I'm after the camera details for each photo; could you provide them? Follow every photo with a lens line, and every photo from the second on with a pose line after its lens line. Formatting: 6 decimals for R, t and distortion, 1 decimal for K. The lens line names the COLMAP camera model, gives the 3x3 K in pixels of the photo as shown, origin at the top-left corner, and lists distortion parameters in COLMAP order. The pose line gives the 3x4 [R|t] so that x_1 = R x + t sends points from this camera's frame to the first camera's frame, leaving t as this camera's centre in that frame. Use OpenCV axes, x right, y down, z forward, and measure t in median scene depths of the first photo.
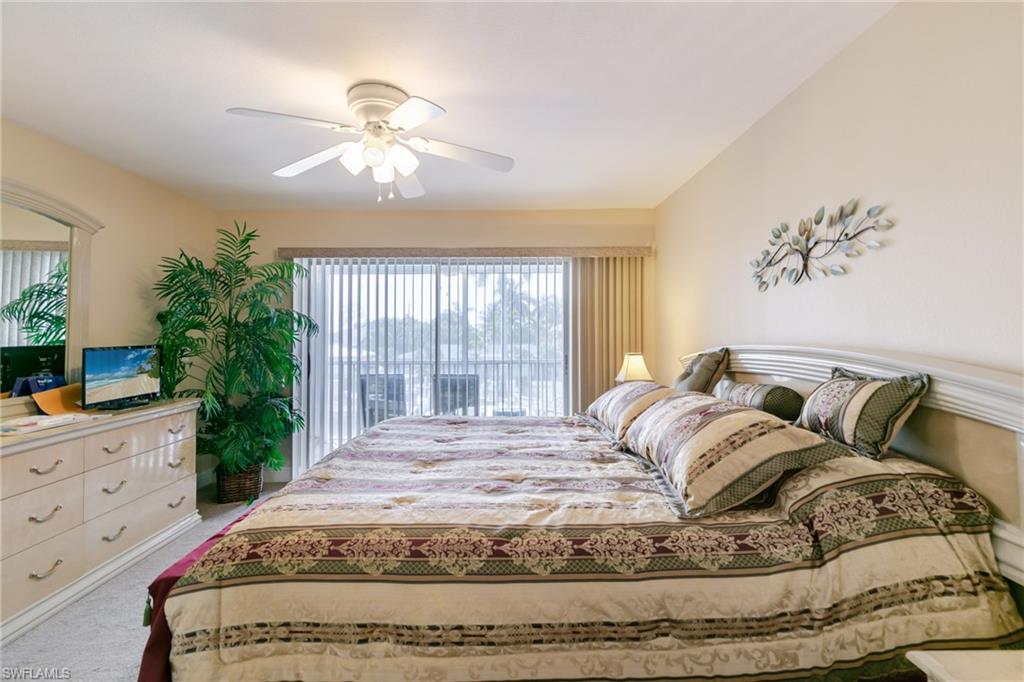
lens RADIAL K [[467.1, 0, 512.0], [0, 467.1, 341.0], [0, 0, 1]] dist [0.007974, -0.000146]
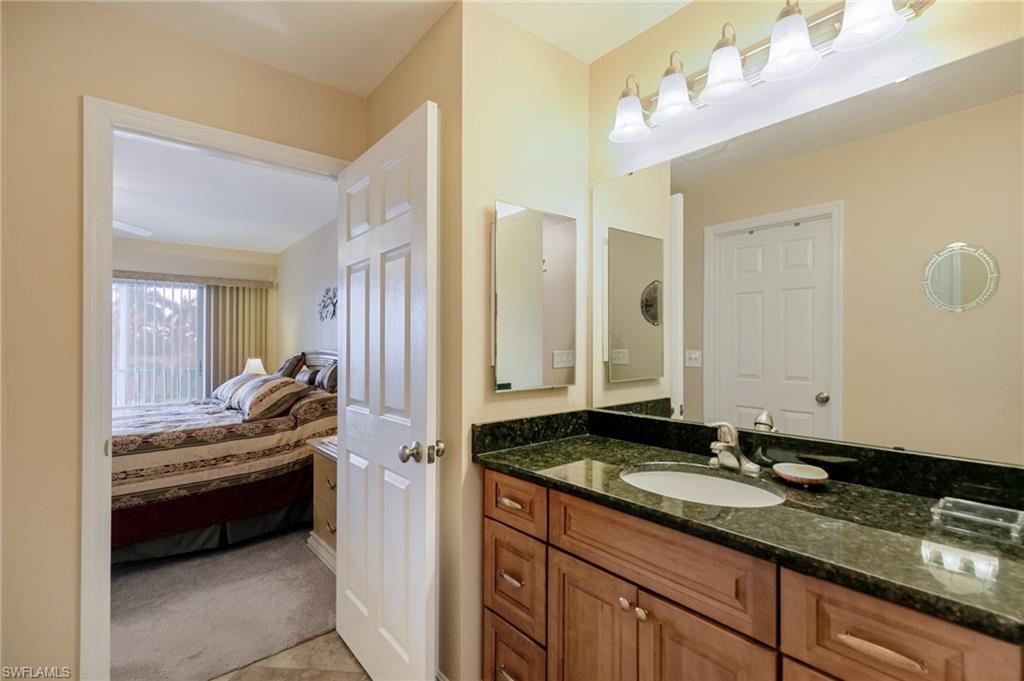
lens RADIAL K [[467.1, 0, 512.0], [0, 467.1, 340.5], [0, 0, 1]] dist [0.007974, -0.000146]
pose [[0.781437, 0.001872, 0.623982, -0.052709], [0.011476, 0.999783, -0.017371, 0.019512], [-0.623879, 0.020735, 0.781246, -1.587436]]
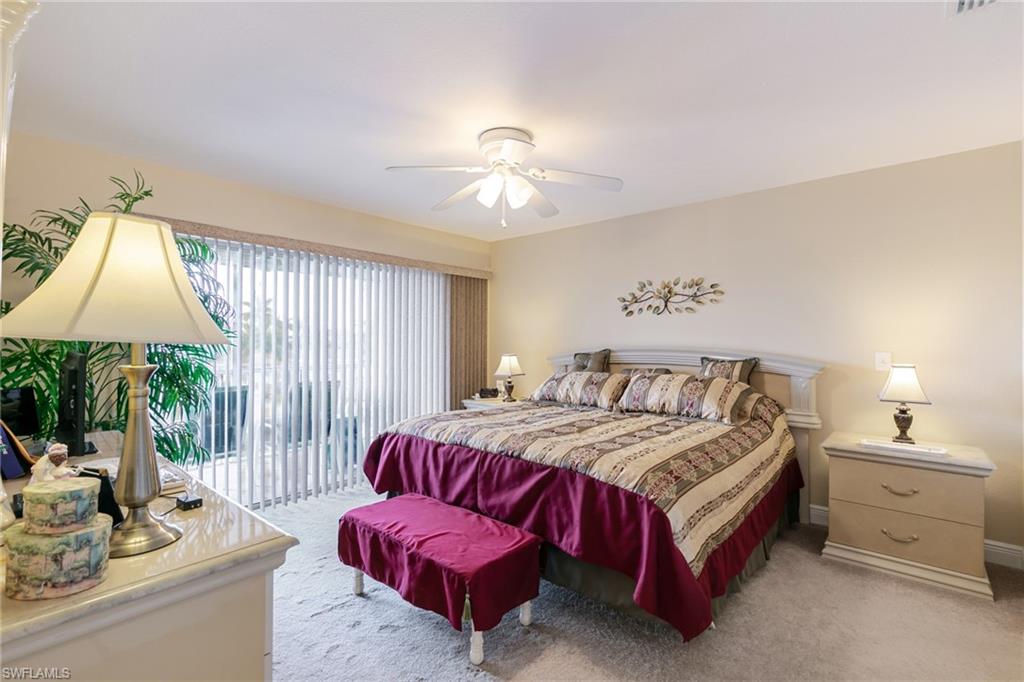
lens RADIAL K [[467.1, 0, 512.0], [0, 467.1, 341.0], [0, 0, 1]] dist [0.007974, -0.000146]
pose [[0.671811, -0.005505, 0.740703, -1.777781], [0.011173, 0.999934, -0.002703, -0.023331], [-0.740639, 0.010092, 0.671828, 0.259932]]
